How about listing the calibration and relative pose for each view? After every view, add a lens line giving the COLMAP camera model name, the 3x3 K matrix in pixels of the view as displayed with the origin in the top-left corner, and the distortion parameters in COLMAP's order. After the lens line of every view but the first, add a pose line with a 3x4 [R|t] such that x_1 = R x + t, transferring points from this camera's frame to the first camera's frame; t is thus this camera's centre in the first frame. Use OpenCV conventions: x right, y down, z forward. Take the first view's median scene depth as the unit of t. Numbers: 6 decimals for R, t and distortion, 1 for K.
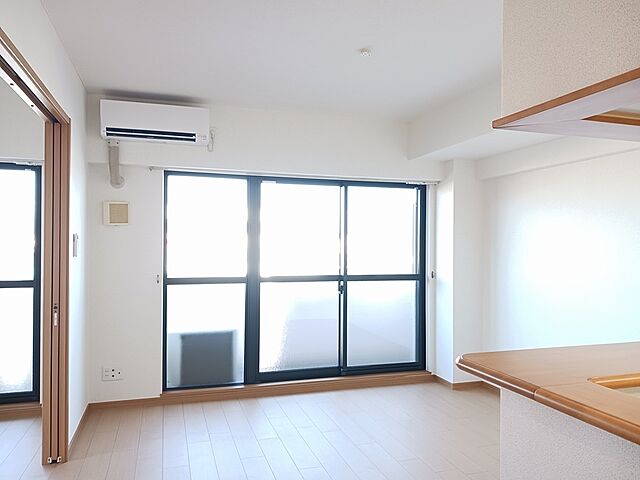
lens RADIAL K [[472.7, 0, 320.0], [0, 472.7, 242.1], [0, 0, 1]] dist [0.085288, 0.001024]
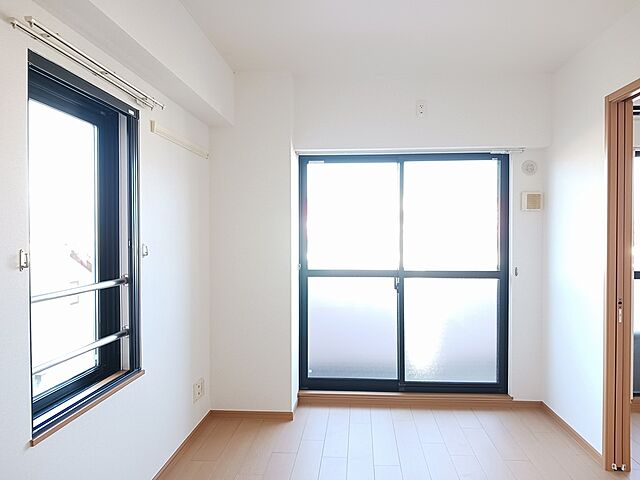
lens RADIAL K [[545.2, 0, 319.2], [0, 545.2, 239.1], [0, 0, 1]] dist [0.003179, -0.003197]
pose [[0.922803, -0.005674, -0.385230, 0.281656], [0.011914, 0.999834, 0.013812, 0.000883], [0.385087, -0.017335, 0.922717, 0.071310]]
